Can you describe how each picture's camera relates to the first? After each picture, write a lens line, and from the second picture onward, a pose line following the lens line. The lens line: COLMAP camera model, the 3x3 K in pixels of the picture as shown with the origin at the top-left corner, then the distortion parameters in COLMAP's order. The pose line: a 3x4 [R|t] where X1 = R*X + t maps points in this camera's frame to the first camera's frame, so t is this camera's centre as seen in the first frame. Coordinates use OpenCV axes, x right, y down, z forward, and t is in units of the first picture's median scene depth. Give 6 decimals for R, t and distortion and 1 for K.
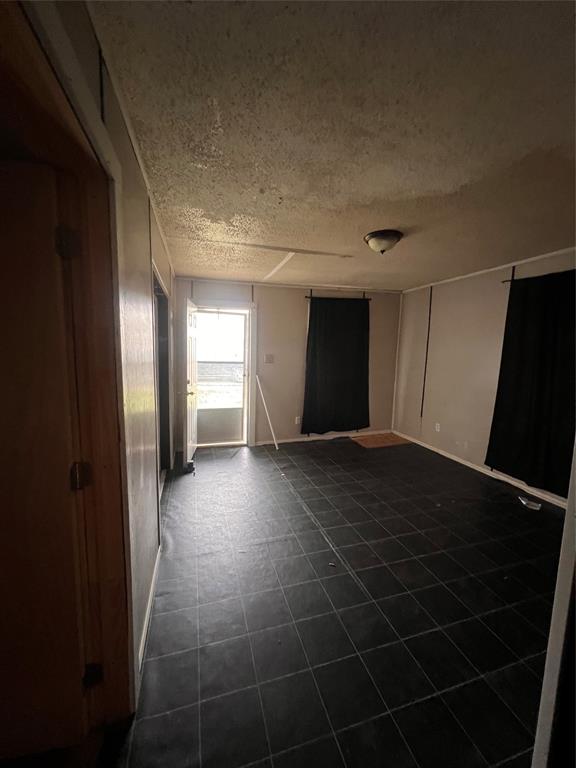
lens RADIAL K [[310.0, 0, 288.0], [0, 310.0, 384.0], [0, 0, 1]] dist [0.000504, 0.000046]
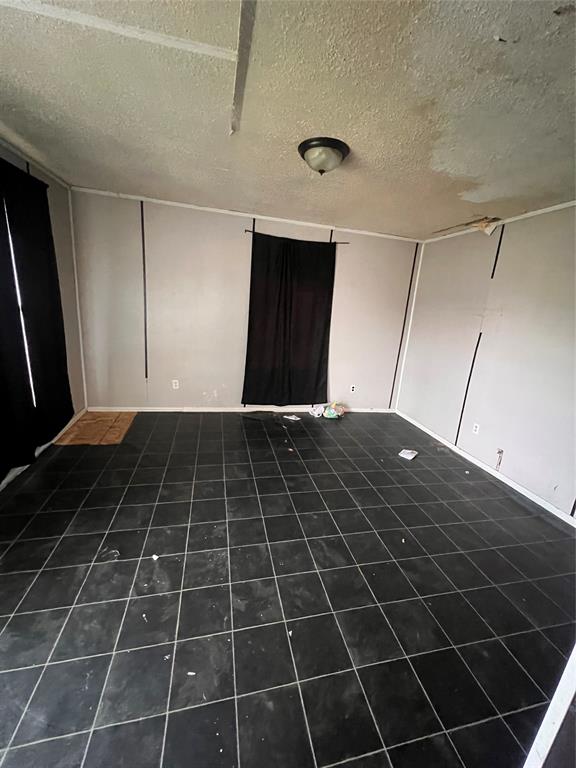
lens RADIAL K [[310.0, 0, 288.0], [0, 310.0, 384.0], [0, 0, 1]] dist [0.000504, 0.000046]
pose [[0.068702, -0.266021, 0.961516, -0.416458], [0.034428, 0.963851, 0.264208, -0.100499], [-0.997043, 0.014952, 0.075377, 0.760732]]
